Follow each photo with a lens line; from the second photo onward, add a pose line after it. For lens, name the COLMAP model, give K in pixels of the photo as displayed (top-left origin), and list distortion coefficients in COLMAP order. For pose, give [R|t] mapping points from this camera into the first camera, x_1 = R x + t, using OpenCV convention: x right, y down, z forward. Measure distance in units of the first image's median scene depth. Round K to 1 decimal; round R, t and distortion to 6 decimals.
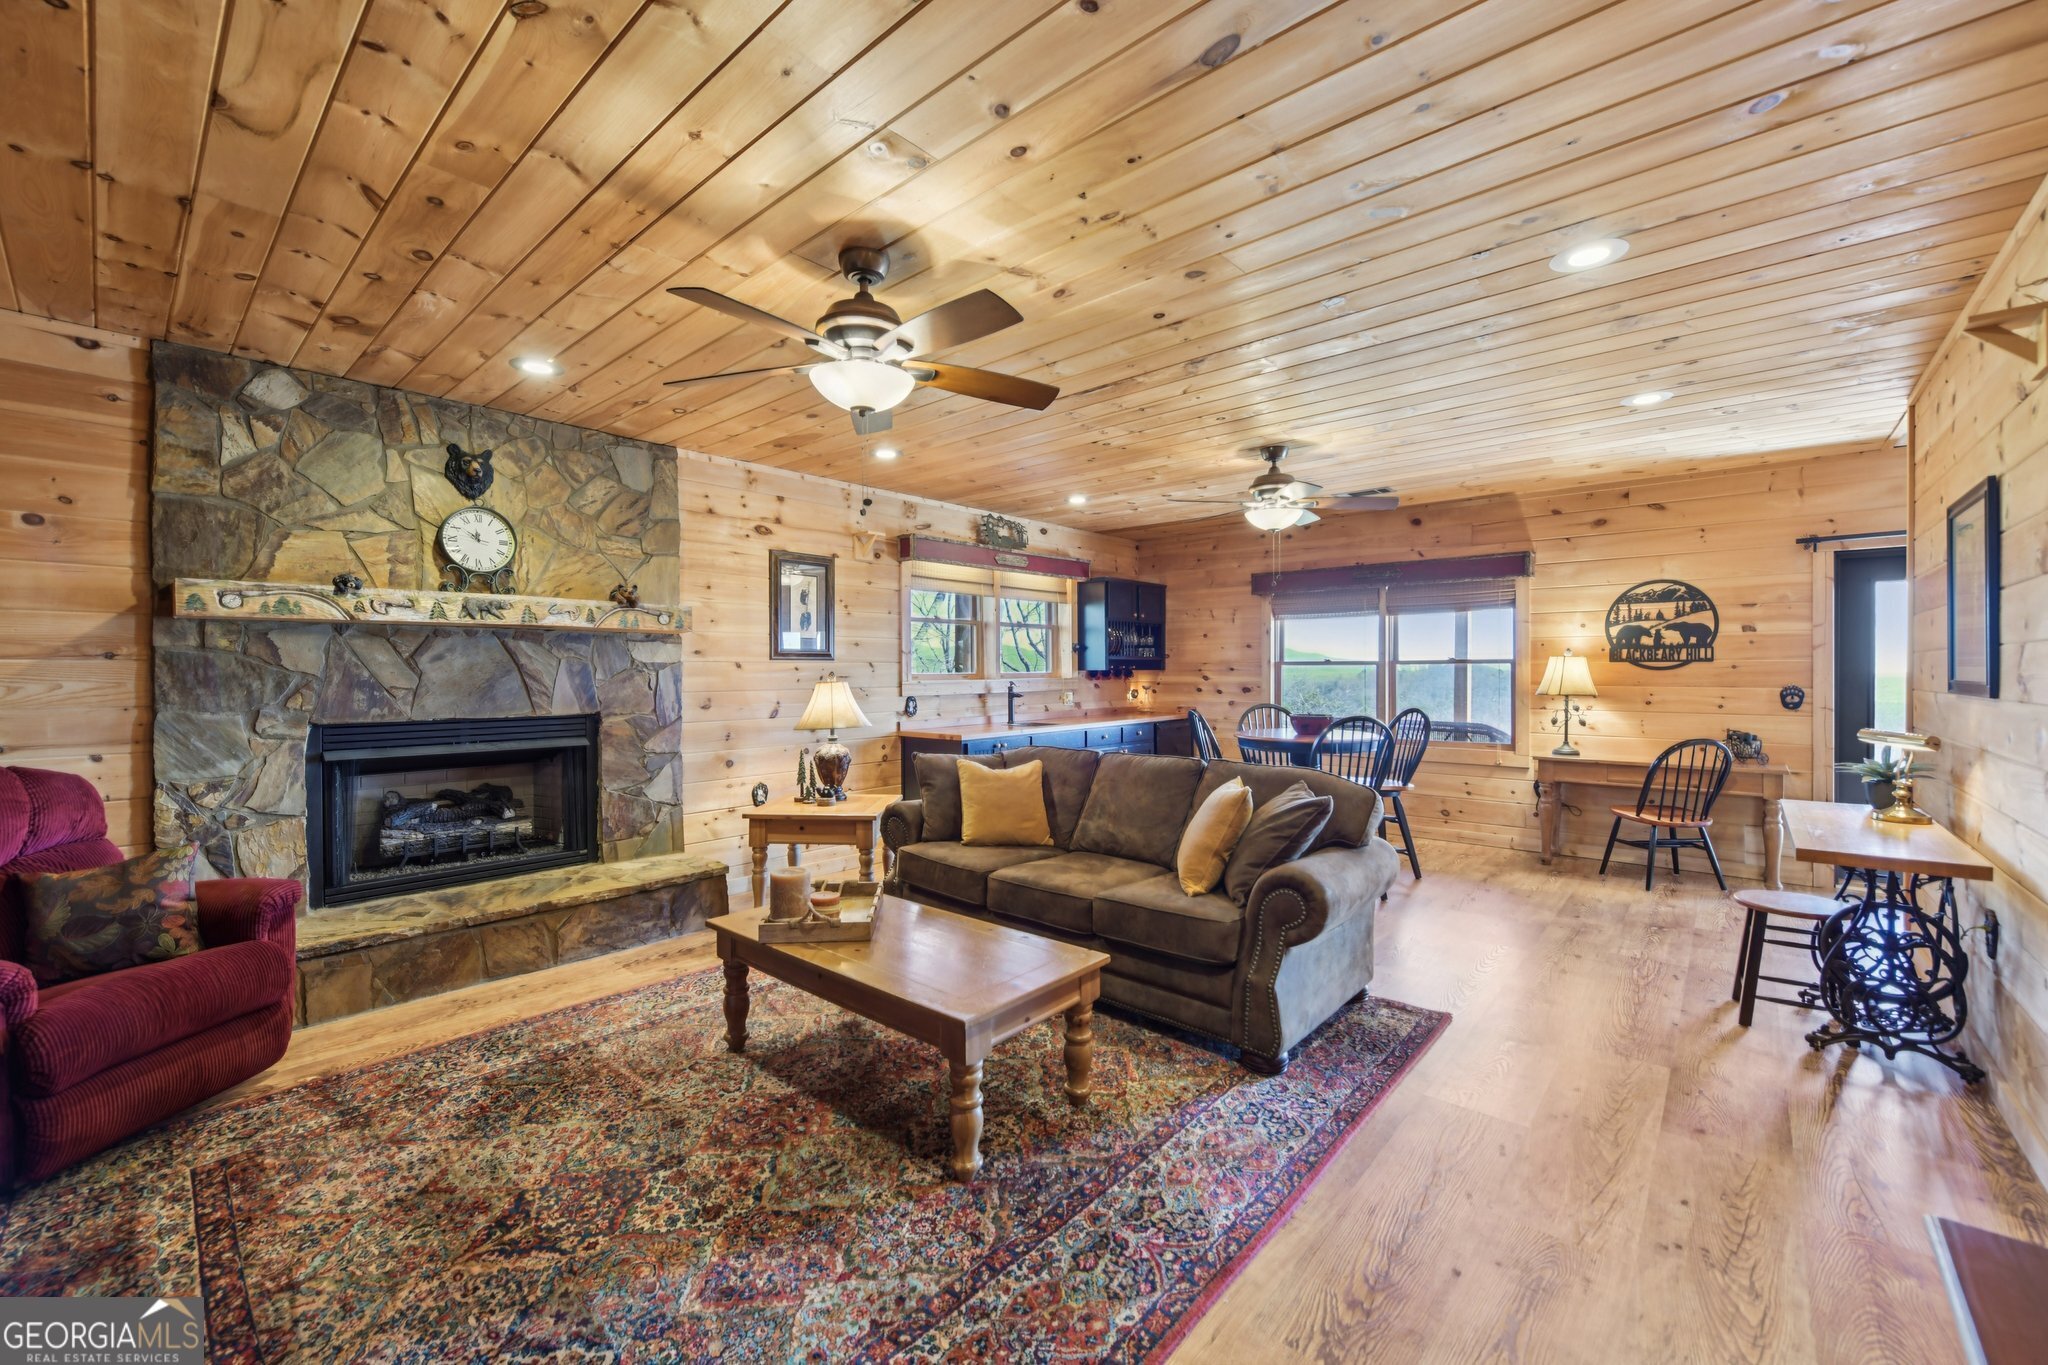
lens RADIAL K [[822.4, 0, 1020.3], [0, 822.4, 681.2], [0, 0, 1]] dist [-0.002945, 0.001116]
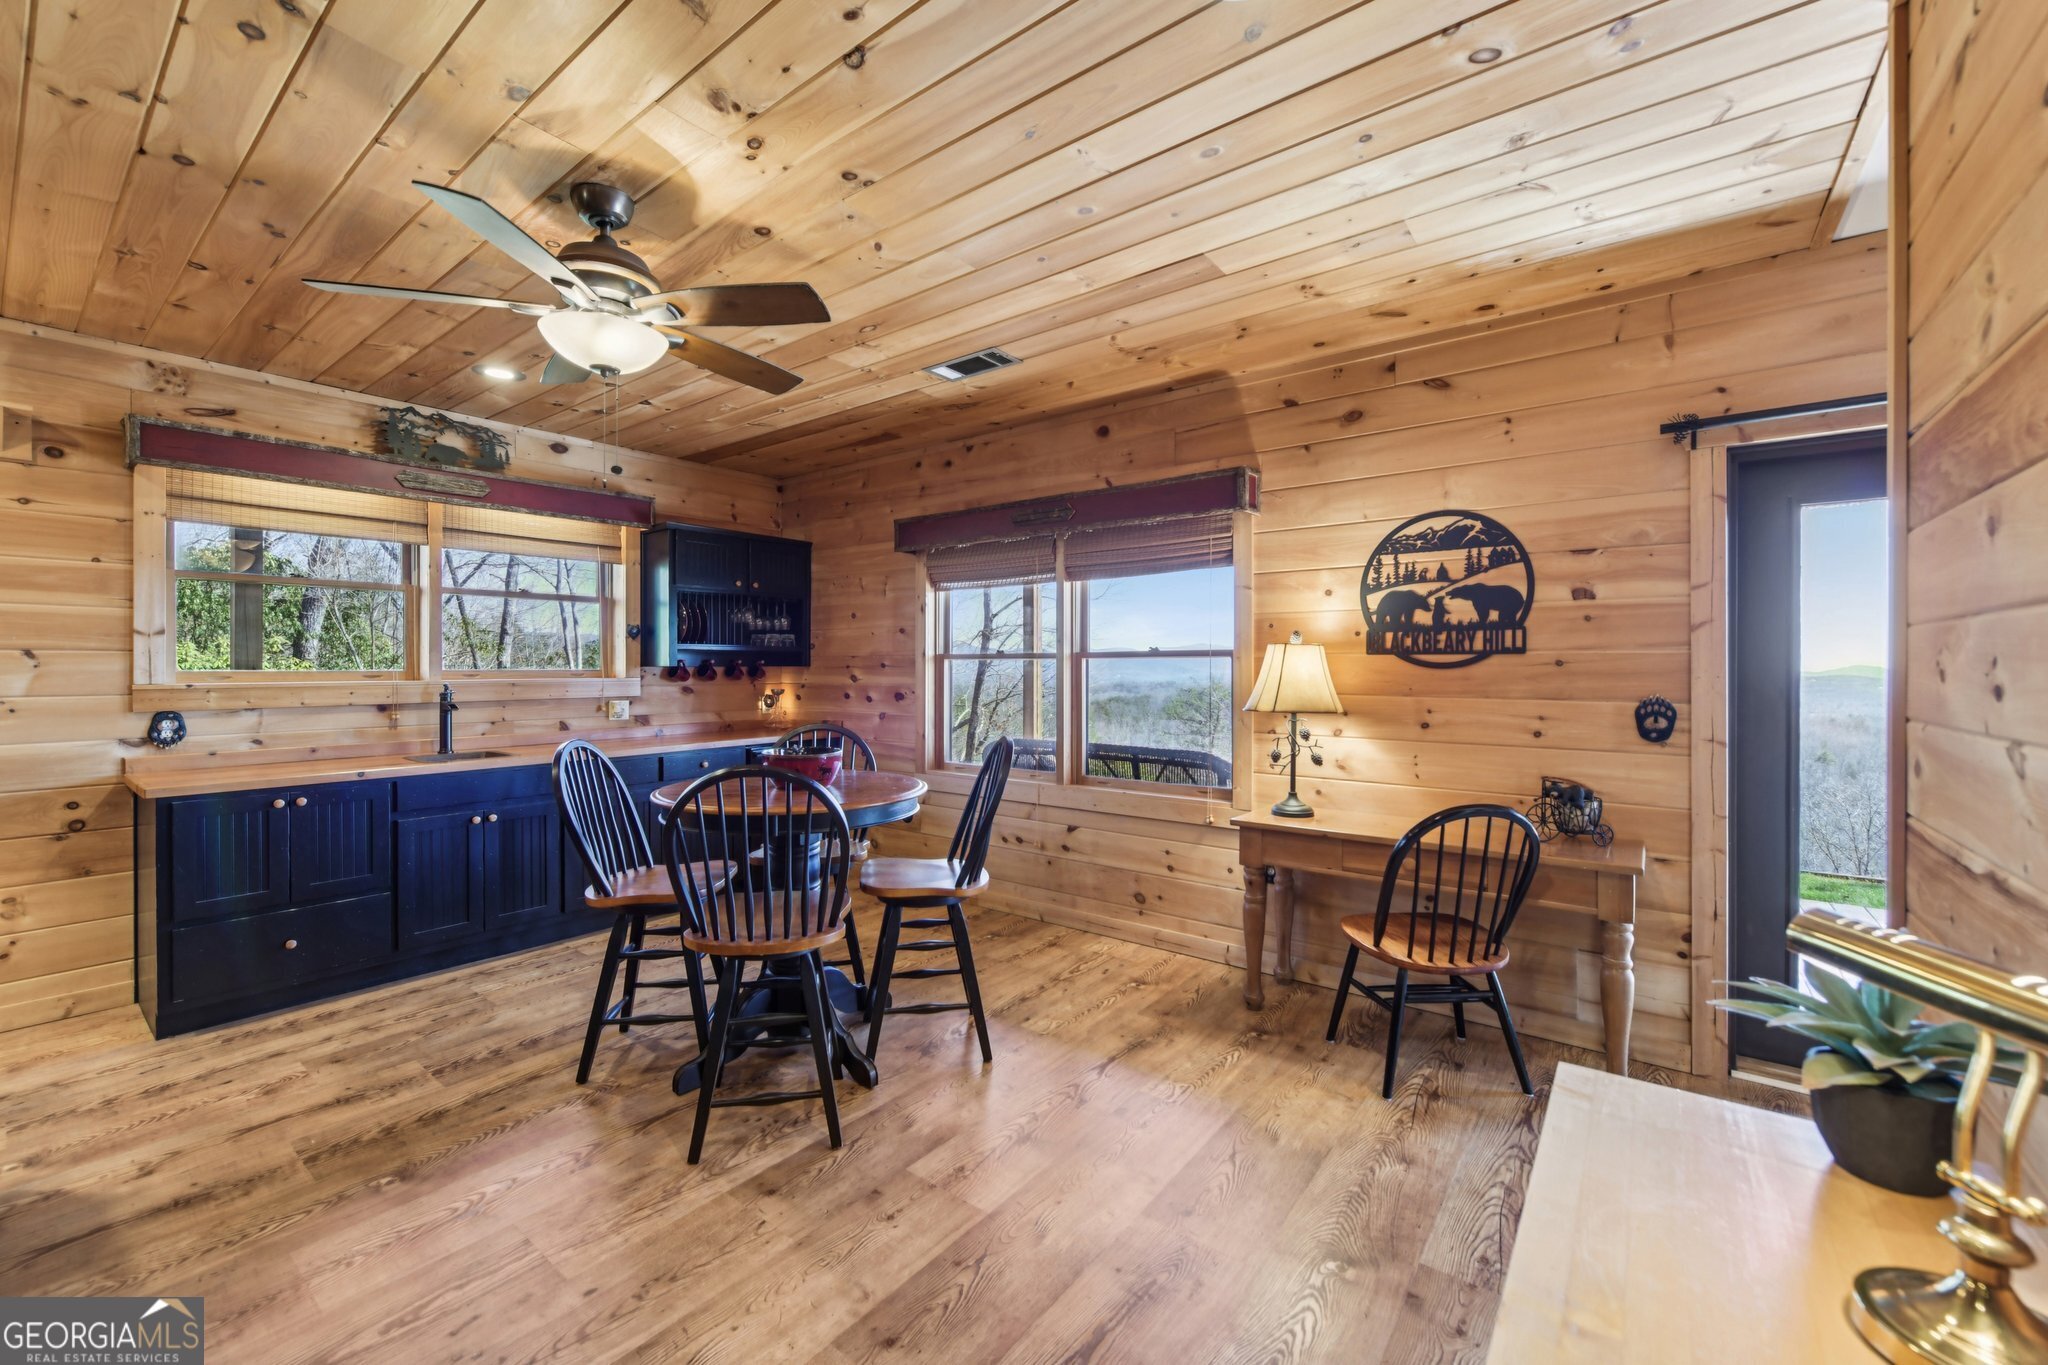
lens RADIAL K [[822.4, 0, 1022.2], [0, 822.4, 671.7], [0, 0, 1]] dist [-0.002945, 0.001116]
pose [[0.998260, 0.003288, 0.058868, 0.443012], [-0.002806, 0.999962, -0.008270, -0.005707], [-0.058893, 0.008091, 0.998232, 0.436431]]
